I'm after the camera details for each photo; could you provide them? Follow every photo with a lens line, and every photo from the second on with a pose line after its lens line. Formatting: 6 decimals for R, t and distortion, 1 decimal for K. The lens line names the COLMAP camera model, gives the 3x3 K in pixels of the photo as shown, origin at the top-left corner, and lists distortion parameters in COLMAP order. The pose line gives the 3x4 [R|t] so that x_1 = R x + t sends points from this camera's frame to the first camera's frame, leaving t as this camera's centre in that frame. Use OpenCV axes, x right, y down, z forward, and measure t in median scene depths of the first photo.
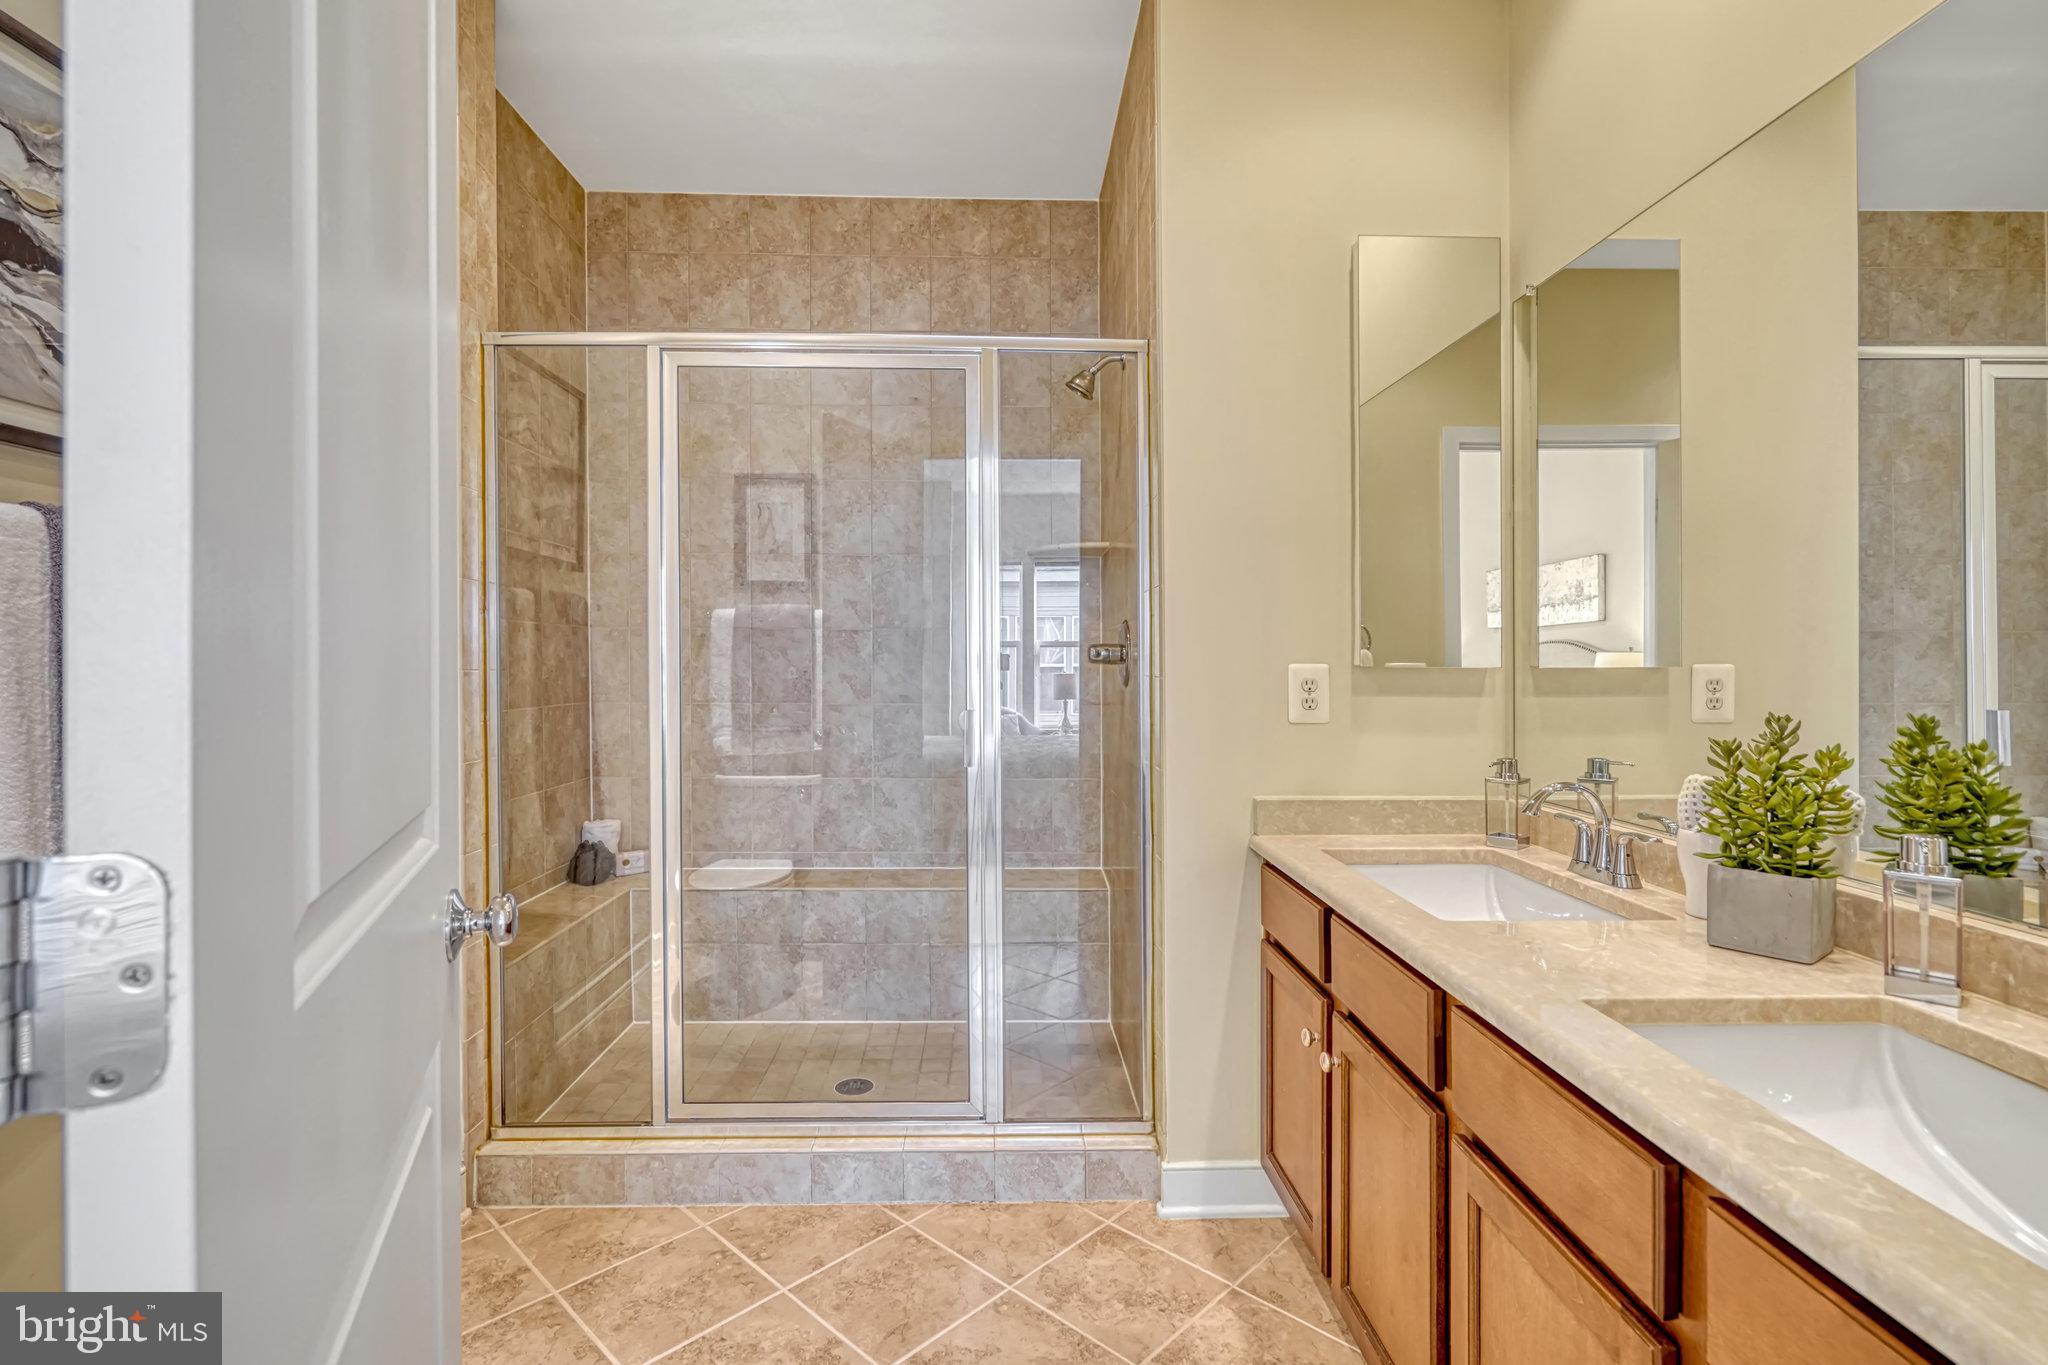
lens RADIAL K [[965.9, 0, 1025.5], [0, 965.9, 677.7], [0, 0, 1]] dist [-0.006241, 0.002987]
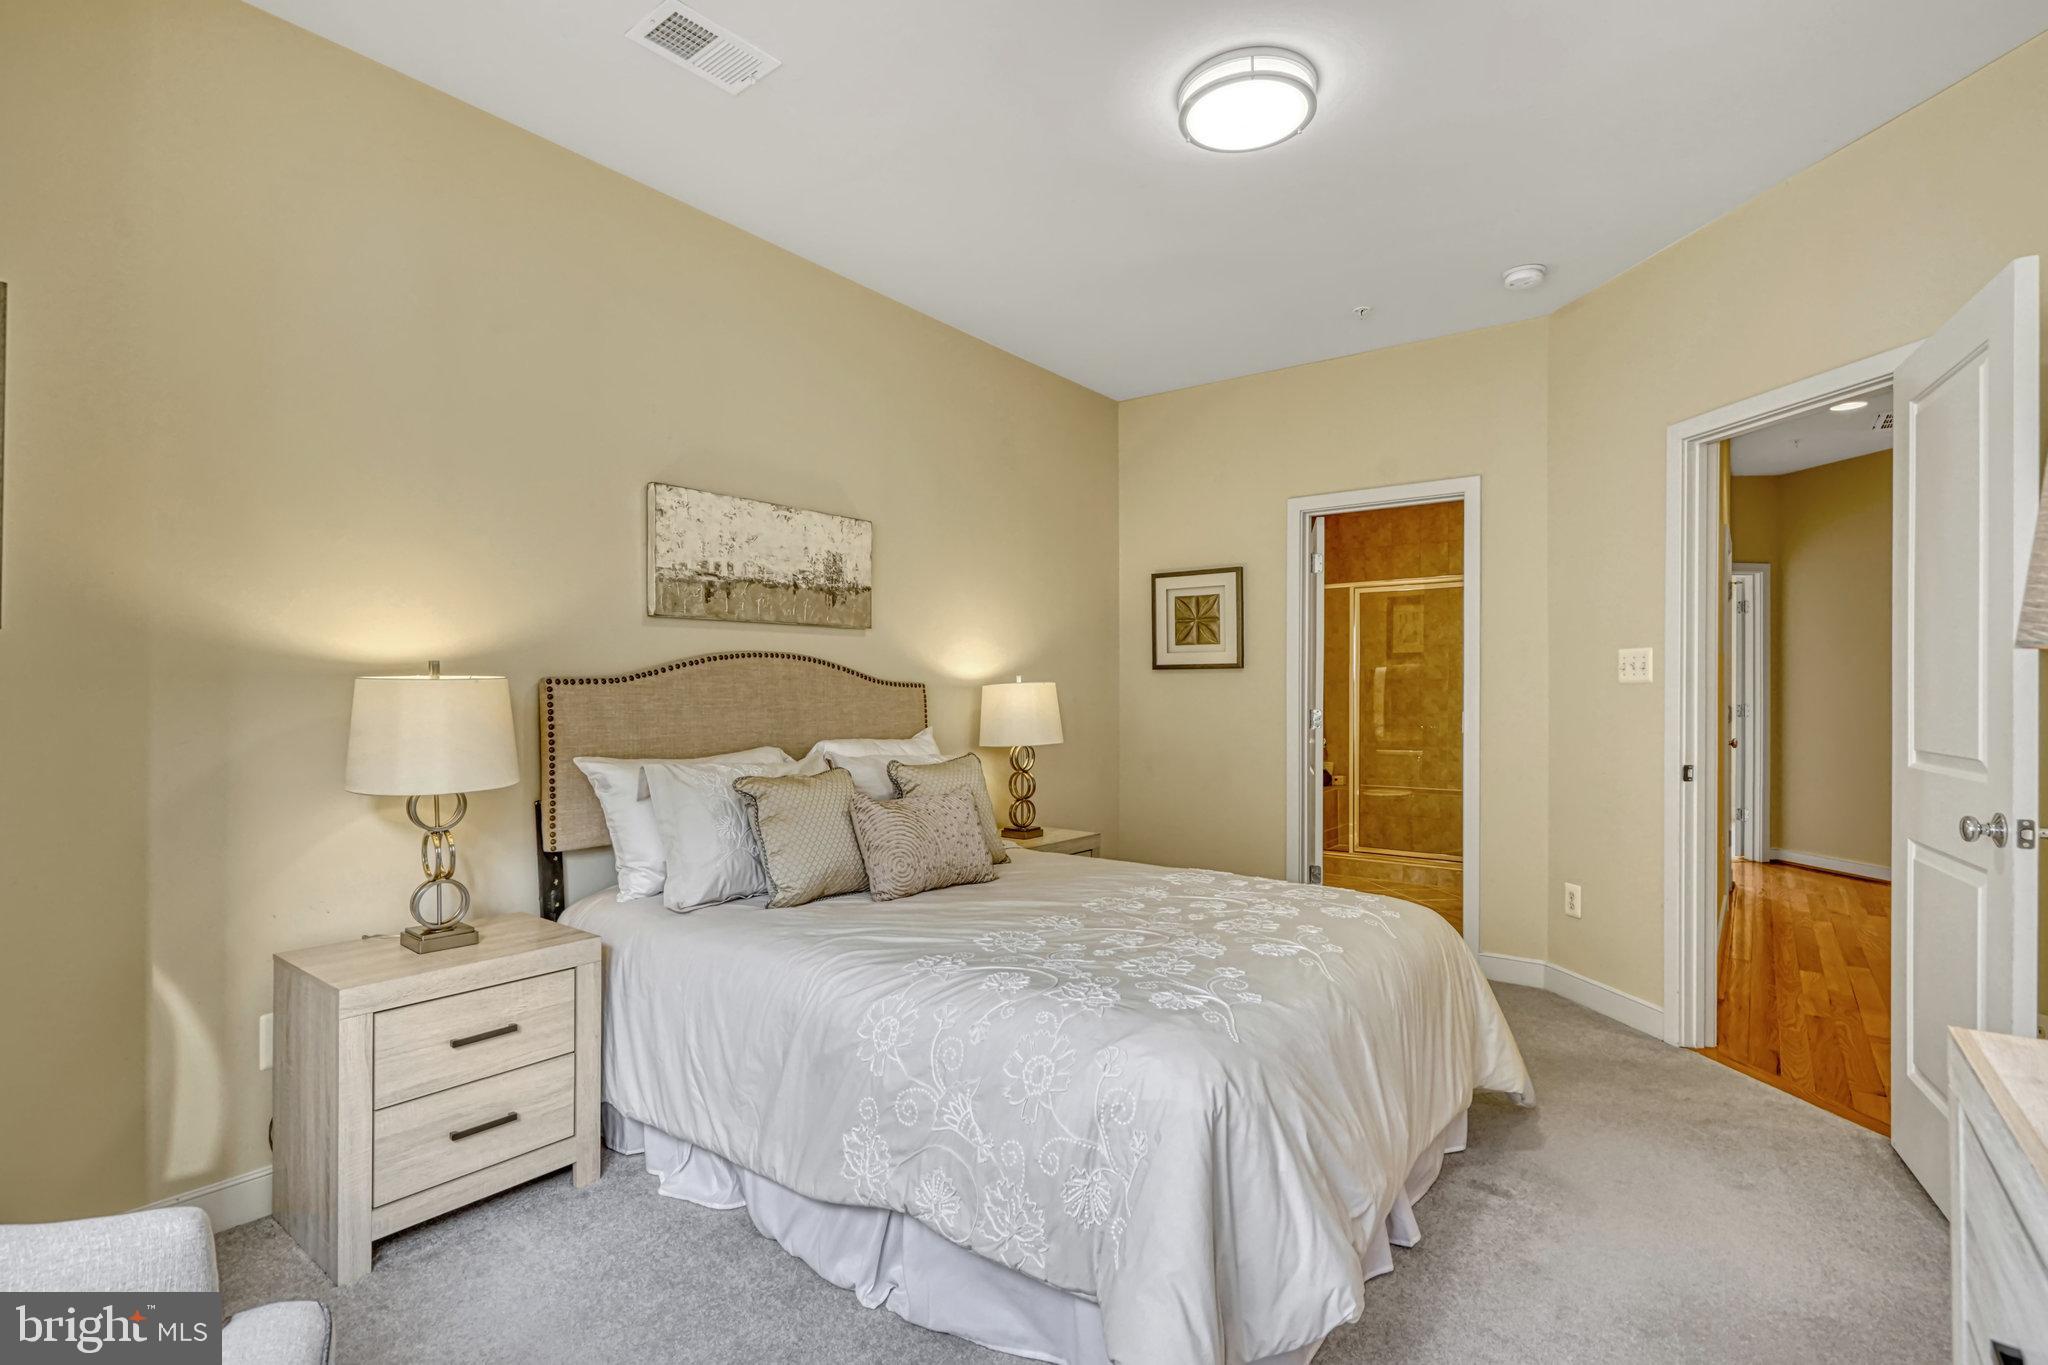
lens RADIAL K [[965.9, 0, 1040.8], [0, 965.9, 694.8], [0, 0, 1]] dist [-0.006241, 0.002987]
pose [[0.789186, 0.003490, -0.614145, 0.443922], [-0.009766, 0.999929, -0.006867, 0.008703], [0.614077, 0.011417, 0.789164, -1.251259]]
